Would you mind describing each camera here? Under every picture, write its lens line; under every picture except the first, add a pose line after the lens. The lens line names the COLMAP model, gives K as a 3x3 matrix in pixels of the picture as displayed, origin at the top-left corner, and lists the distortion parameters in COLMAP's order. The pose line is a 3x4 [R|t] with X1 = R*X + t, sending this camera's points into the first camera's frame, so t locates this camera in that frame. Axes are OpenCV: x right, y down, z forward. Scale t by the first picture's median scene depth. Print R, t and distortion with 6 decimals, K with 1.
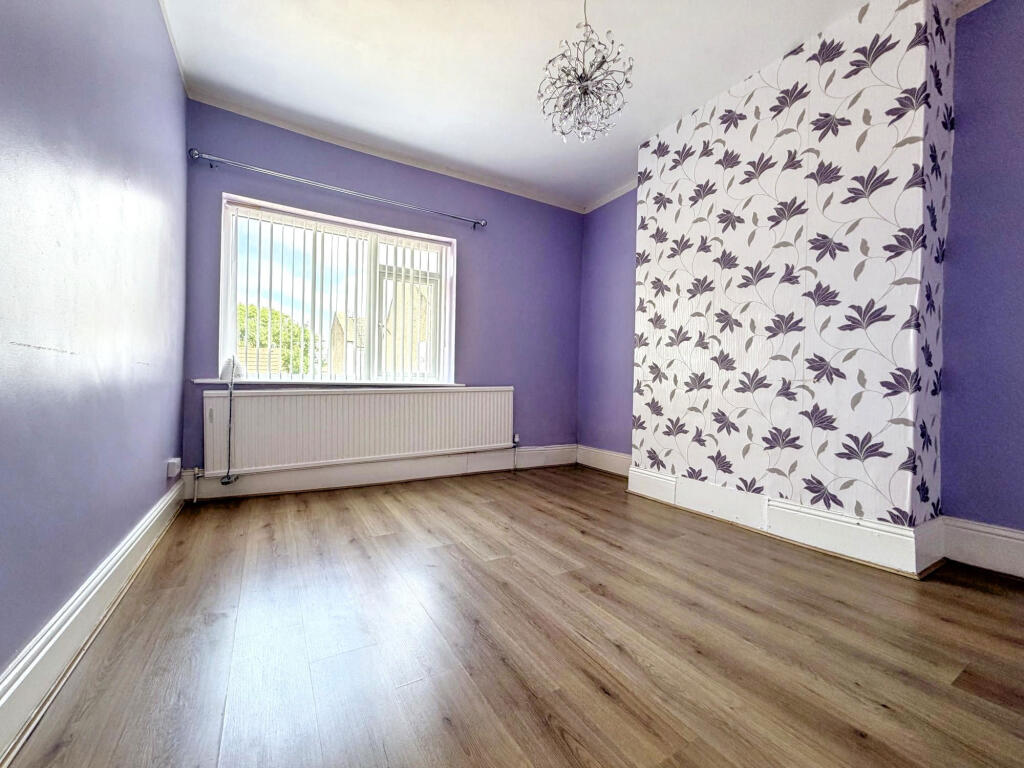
lens RADIAL K [[408.1, 0, 509.1], [0, 408.1, 382.2], [0, 0, 1]] dist [0.000475, 0.000346]
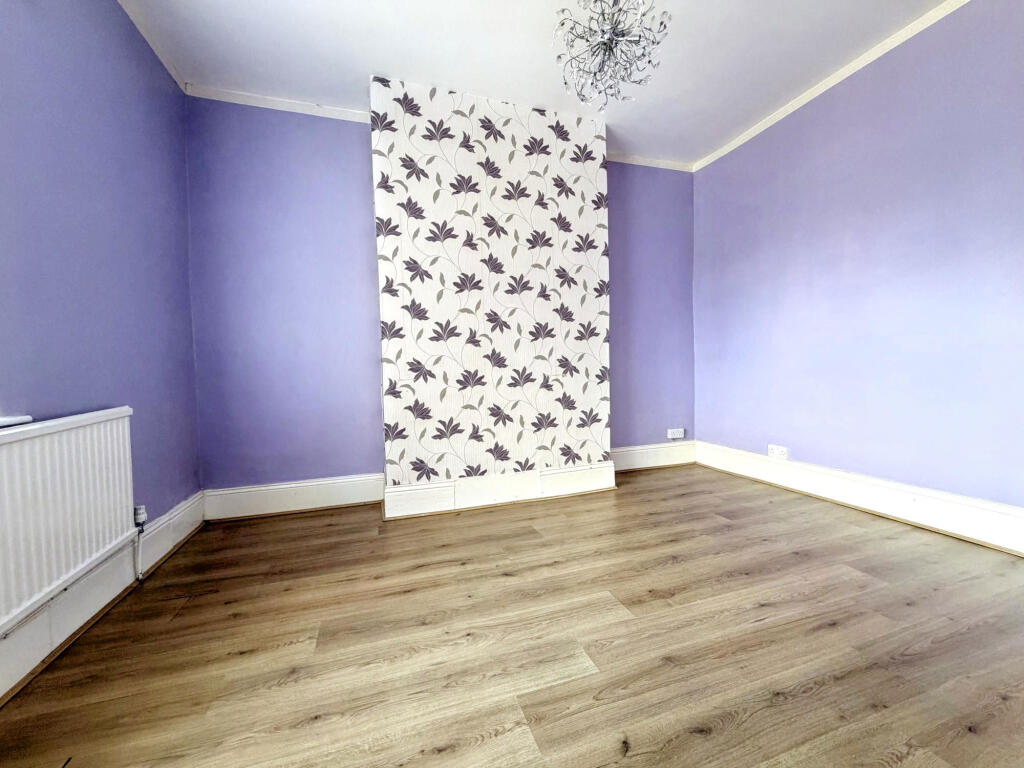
lens RADIAL K [[408.1, 0, 512.0], [0, 408.1, 382.9], [0, 0, 1]] dist [0.000475, 0.000346]
pose [[0.211568, -0.062433, 0.975367, -0.555245], [0.018424, 0.998035, 0.059887, -0.056335], [-0.977190, 0.005300, 0.212303, 0.782609]]
